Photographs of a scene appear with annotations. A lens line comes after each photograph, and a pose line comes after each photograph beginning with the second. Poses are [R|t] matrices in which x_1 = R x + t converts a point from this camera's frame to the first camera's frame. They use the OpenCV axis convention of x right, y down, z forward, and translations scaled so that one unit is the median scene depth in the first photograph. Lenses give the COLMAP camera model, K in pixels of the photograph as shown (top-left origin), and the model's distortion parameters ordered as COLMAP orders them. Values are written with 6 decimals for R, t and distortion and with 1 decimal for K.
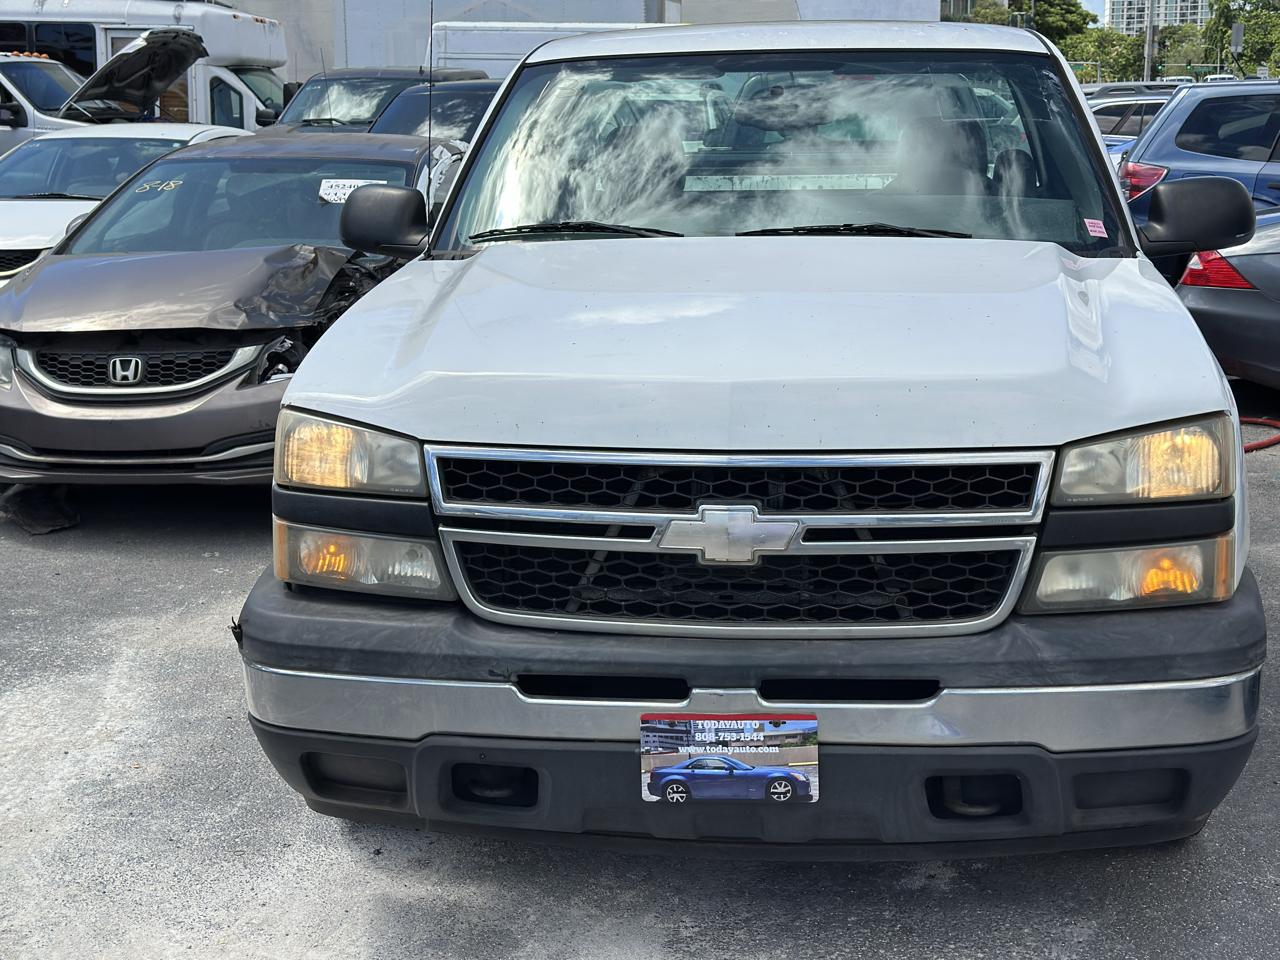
lens RADIAL K [[1778.4, 0, 638.8], [0, 1778.4, 474.2], [0, 0, 1]] dist [0.118469, 0.000000]
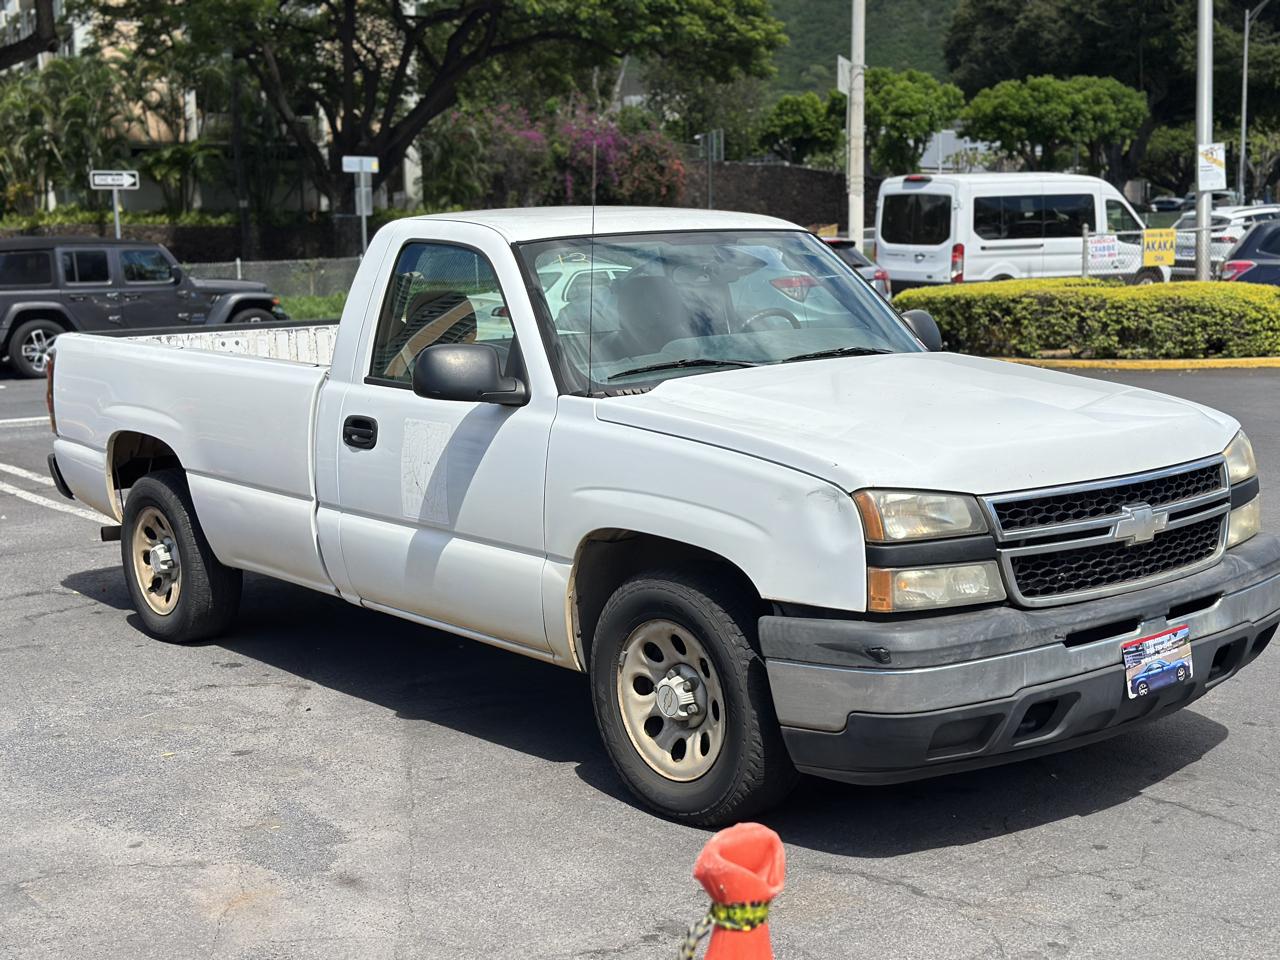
lens RADIAL K [[1778.4, 0, 646.1], [0, 1778.4, 481.9], [0, 0, 1]] dist [0.118469, 0.000000]
pose [[0.688307, -0.107727, 0.717376, -1.419282], [0.164914, 0.986256, -0.010127, -0.061782], [-0.706425, 0.125276, 0.696613, 0.168629]]
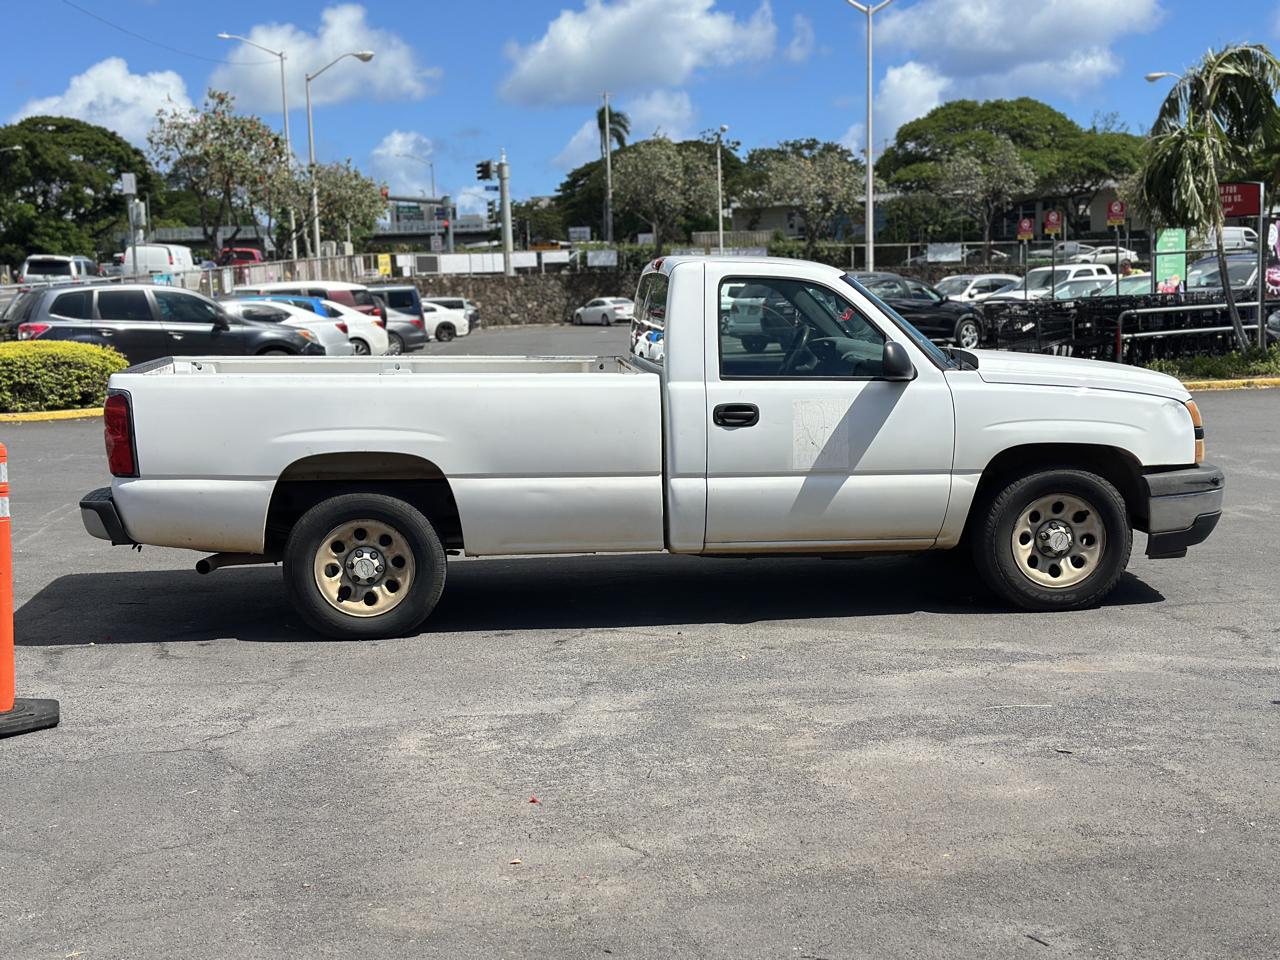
lens RADIAL K [[1778.4, 0, 642.0], [0, 1778.4, 489.1], [0, 0, 1]] dist [0.118469, 0.000000]
pose [[-0.209435, -0.106348, 0.972022, -2.880535], [0.219955, 0.963468, 0.152804, -0.542329], [-0.952763, 0.245804, -0.178392, 2.489771]]
